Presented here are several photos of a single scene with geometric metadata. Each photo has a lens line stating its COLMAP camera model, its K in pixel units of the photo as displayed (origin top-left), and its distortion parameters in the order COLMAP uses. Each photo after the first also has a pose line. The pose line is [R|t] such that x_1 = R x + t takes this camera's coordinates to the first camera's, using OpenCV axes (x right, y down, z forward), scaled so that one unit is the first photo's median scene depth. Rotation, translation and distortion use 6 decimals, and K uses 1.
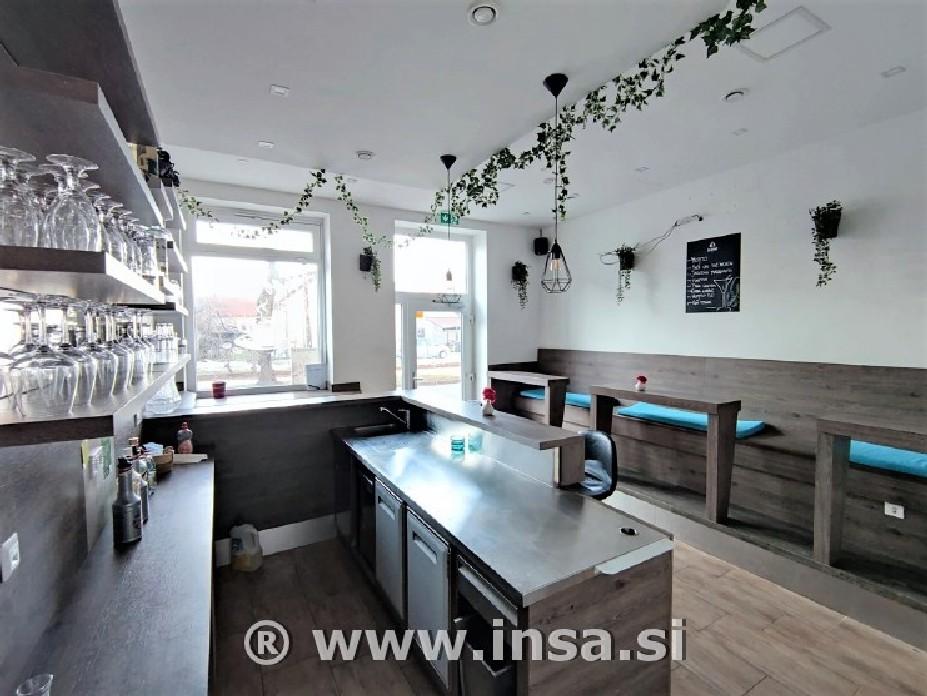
lens RADIAL K [[430.4, 0, 468.8], [0, 430.4, 348.5], [0, 0, 1]] dist [0.005696, -0.005315]
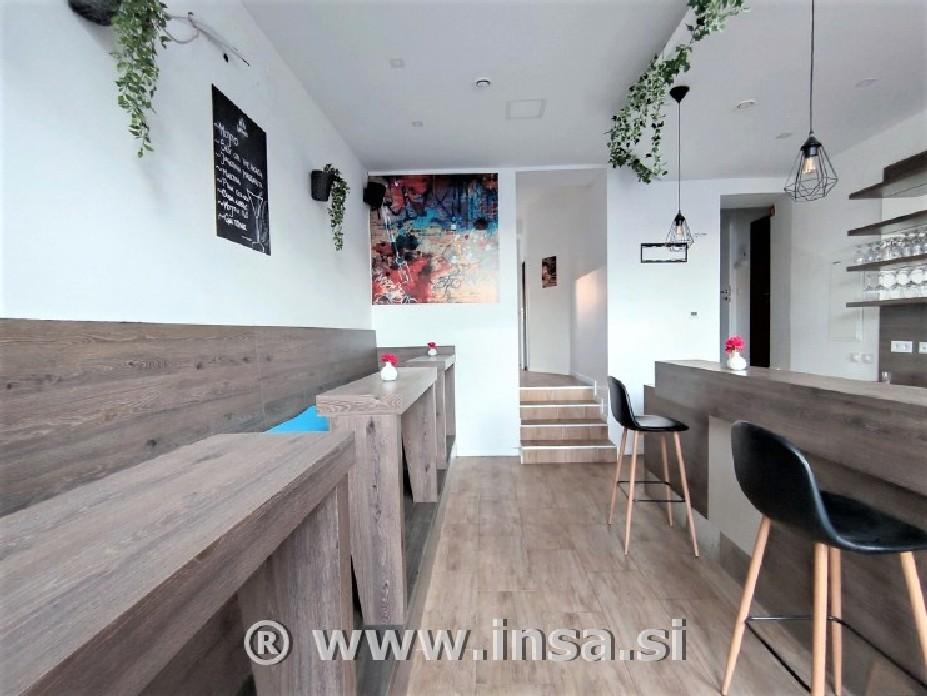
lens RADIAL K [[430.4, 0, 469.8], [0, 430.4, 346.6], [0, 0, 1]] dist [0.005696, -0.005315]
pose [[-0.841468, 0.006145, 0.540272, 0.019966], [0.048805, 0.996712, 0.064678, 0.021268], [-0.538098, 0.080793, -0.839001, 1.218738]]
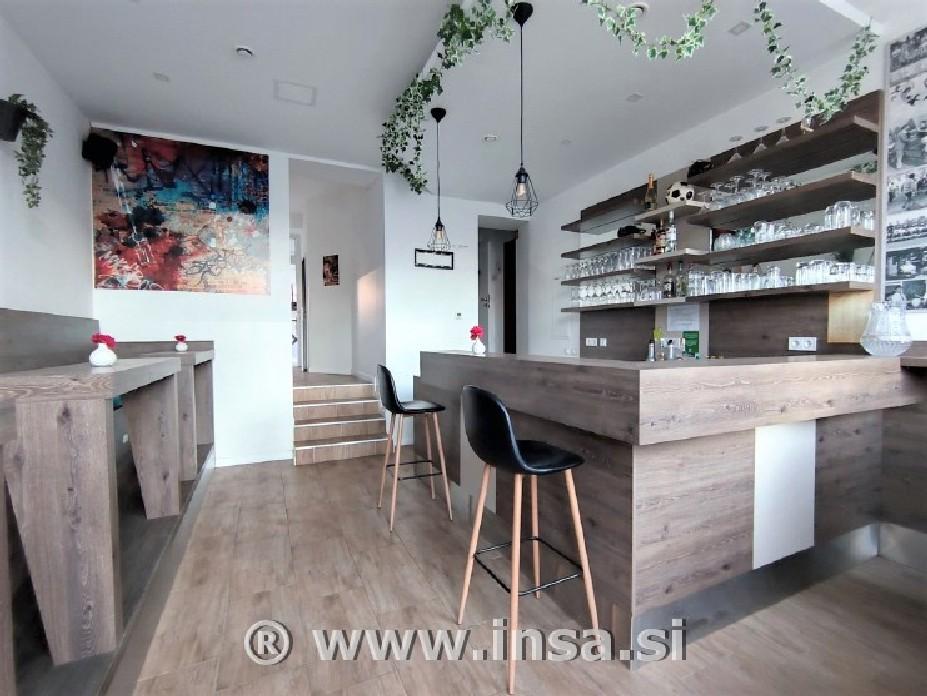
lens RADIAL K [[430.4, 0, 468.8], [0, 430.4, 346.3], [0, 0, 1]] dist [0.005696, -0.005315]
pose [[-0.995577, 0.009482, 0.093473, -0.013134], [0.015573, 0.997786, 0.064654, 0.046073], [-0.092653, 0.065824, -0.993520, 1.226571]]
